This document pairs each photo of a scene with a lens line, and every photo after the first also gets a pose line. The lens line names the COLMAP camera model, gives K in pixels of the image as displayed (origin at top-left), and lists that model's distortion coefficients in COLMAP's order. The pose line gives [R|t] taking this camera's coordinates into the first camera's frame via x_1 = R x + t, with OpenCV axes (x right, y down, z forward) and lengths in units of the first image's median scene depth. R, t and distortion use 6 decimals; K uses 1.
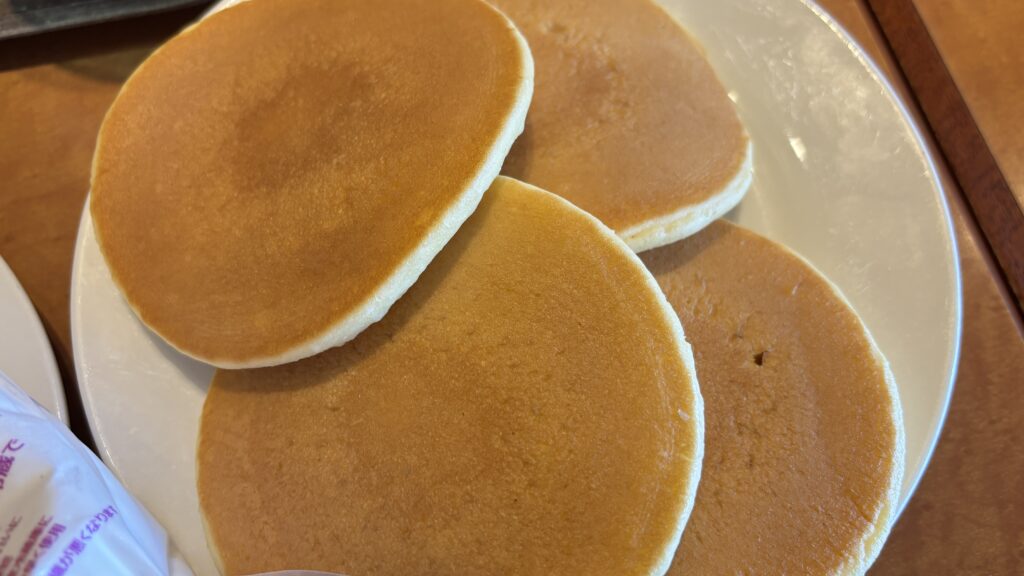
lens RADIAL K [[831.5, 0, 512.3], [0, 831.5, 280.5], [0, 0, 1]] dist [-0.009388, -0.041646]
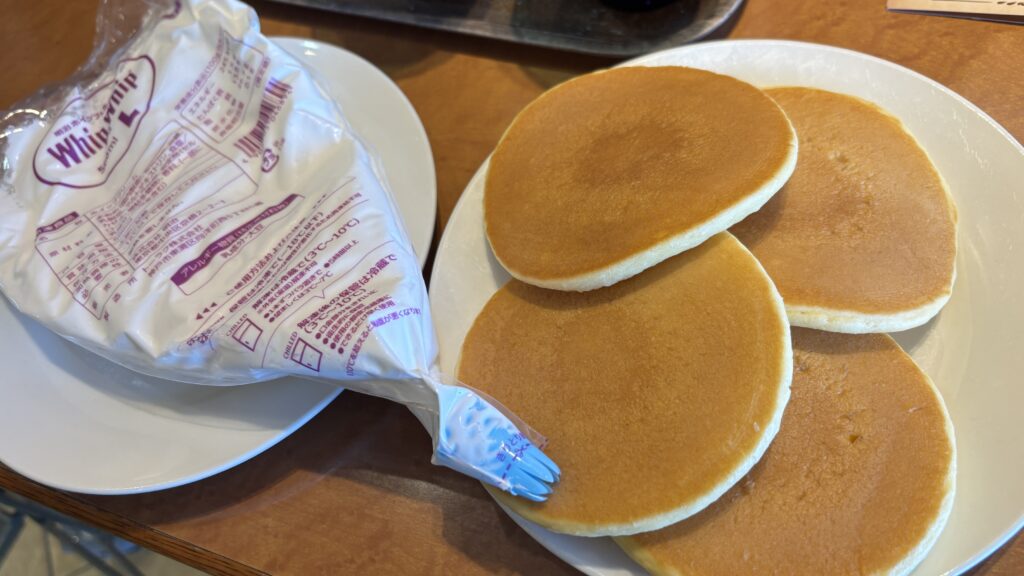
lens RADIAL K [[831.5, 0, 512.6], [0, 831.5, 293.5], [0, 0, 1]] dist [-0.009388, -0.041646]
pose [[0.811516, 0.410770, -0.415583, 0.311924], [-0.432493, 0.900487, 0.045523, 0.061131], [0.392927, 0.142794, 0.908416, -0.420273]]
